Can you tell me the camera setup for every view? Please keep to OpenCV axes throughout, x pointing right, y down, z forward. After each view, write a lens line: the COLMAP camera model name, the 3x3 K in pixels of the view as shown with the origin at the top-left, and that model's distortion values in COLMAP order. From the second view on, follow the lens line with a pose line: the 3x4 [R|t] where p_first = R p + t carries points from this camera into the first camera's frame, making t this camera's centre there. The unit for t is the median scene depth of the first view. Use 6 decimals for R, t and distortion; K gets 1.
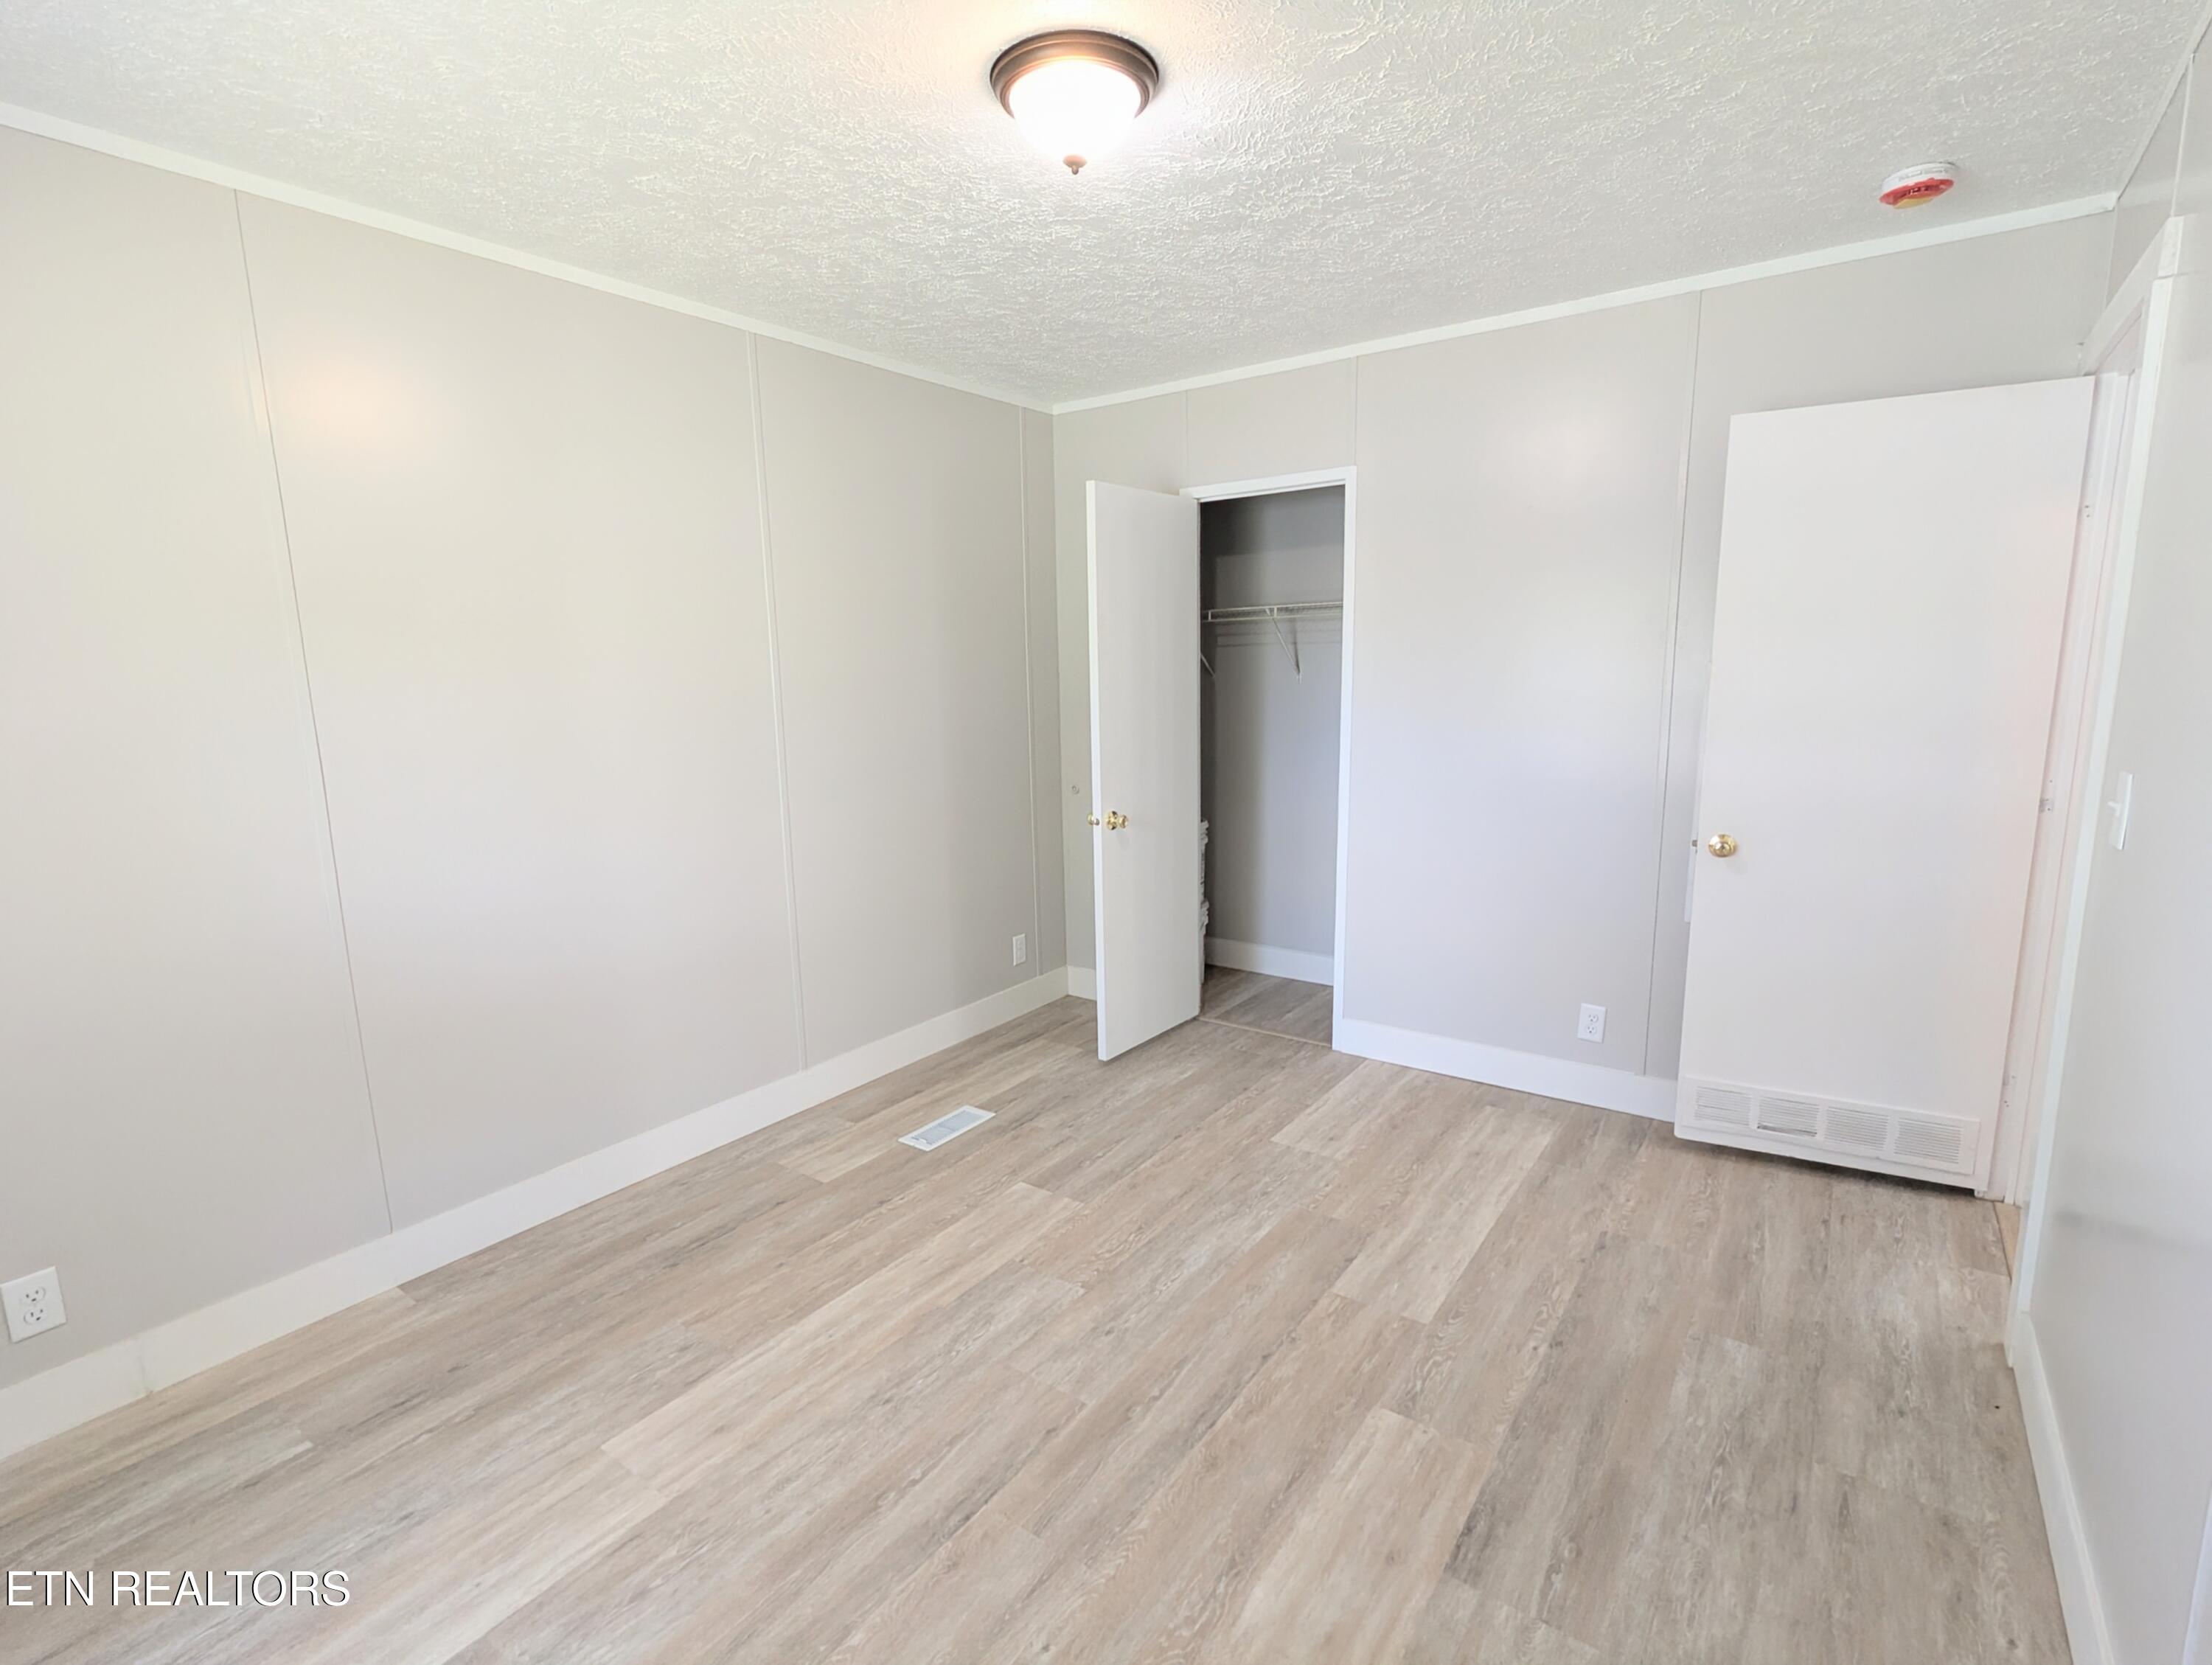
lens RADIAL K [[1043.4, 0, 1105.8], [0, 1043.4, 831.4], [0, 0, 1]] dist [0.002327, 0.001682]
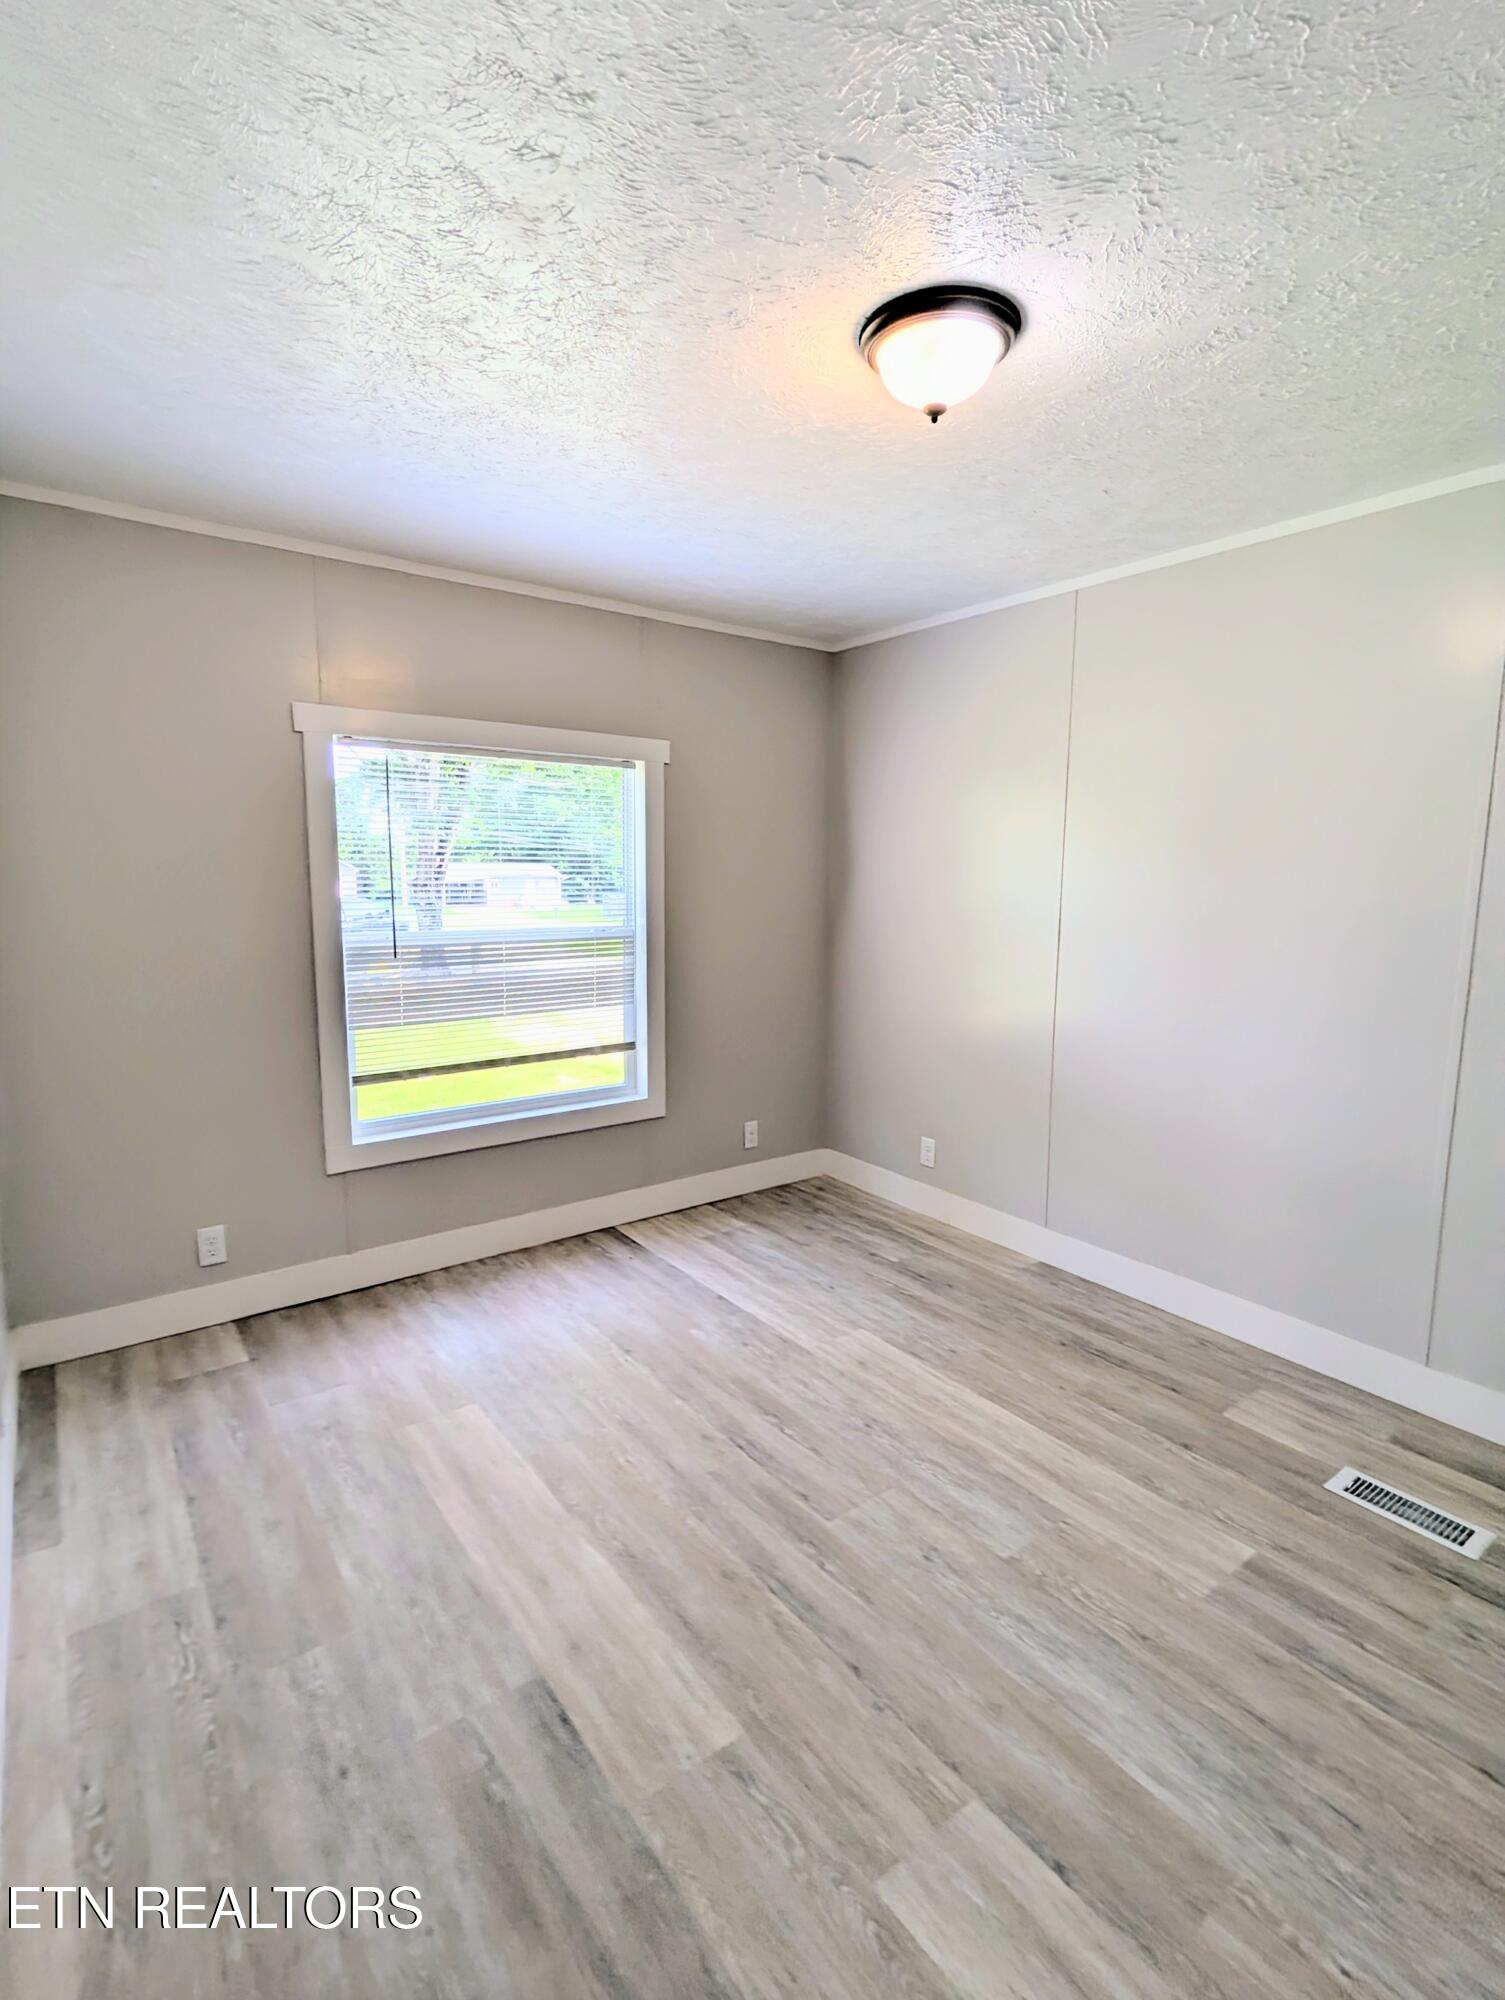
lens RADIAL K [[943.4, 0, 753.5], [0, 943.4, 1000.7], [0, 0, 1]] dist [0.002327, 0.001682]
pose [[-0.291319, 0.152134, -0.944451, 0.889370], [-0.155191, 0.966680, 0.203583, -0.204230], [0.943954, 0.205878, -0.258003, 1.054810]]
